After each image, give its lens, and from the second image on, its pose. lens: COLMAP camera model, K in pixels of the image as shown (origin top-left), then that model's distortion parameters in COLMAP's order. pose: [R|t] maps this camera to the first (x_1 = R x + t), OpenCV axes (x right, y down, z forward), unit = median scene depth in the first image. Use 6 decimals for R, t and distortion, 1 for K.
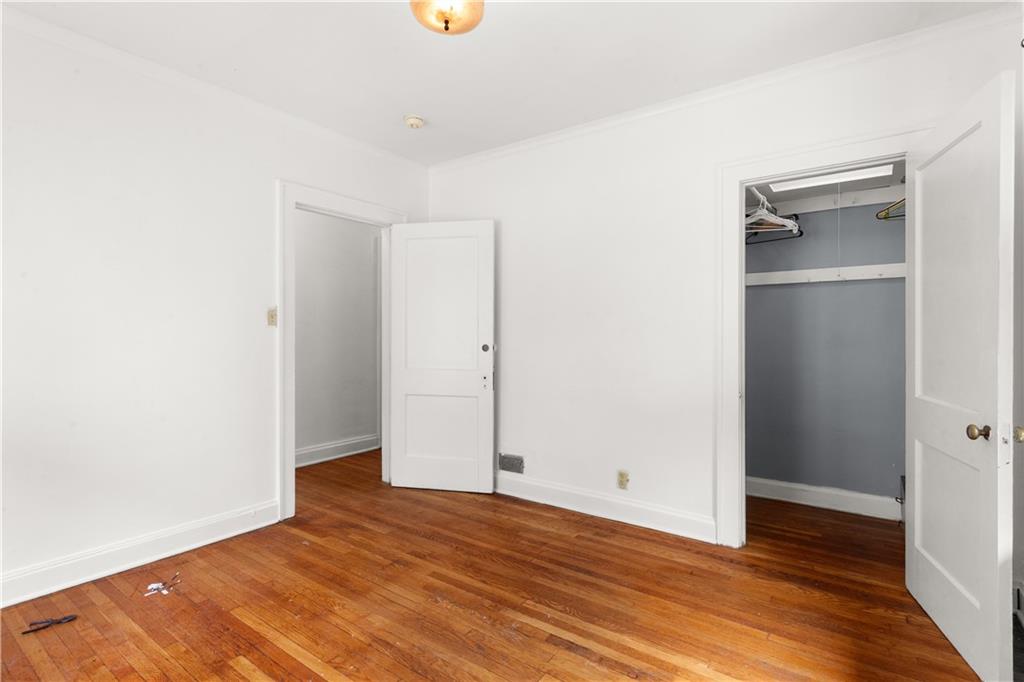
lens RADIAL K [[489.5, 0, 514.0], [0, 489.5, 332.9], [0, 0, 1]] dist [0.005176, 0.000465]
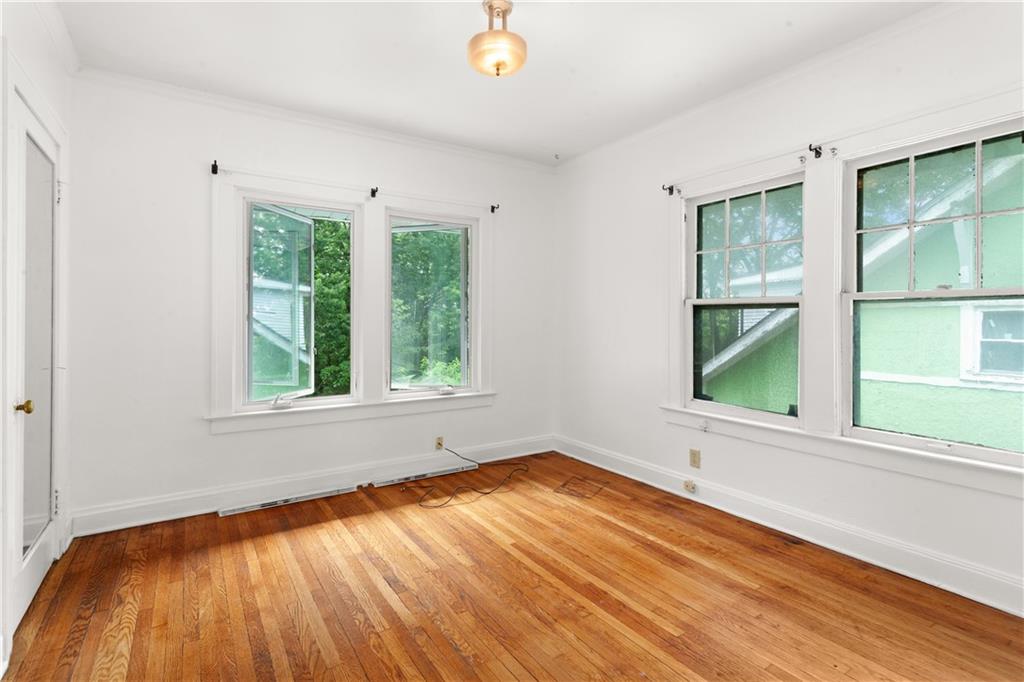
lens RADIAL K [[489.5, 0, 514.0], [0, 489.5, 332.9], [0, 0, 1]] dist [0.005176, 0.000465]
pose [[-0.936102, -0.007924, 0.351638, -0.537901], [-0.005672, 0.999956, 0.007435, 0.016166], [-0.351682, 0.004966, -0.936106, 1.881144]]
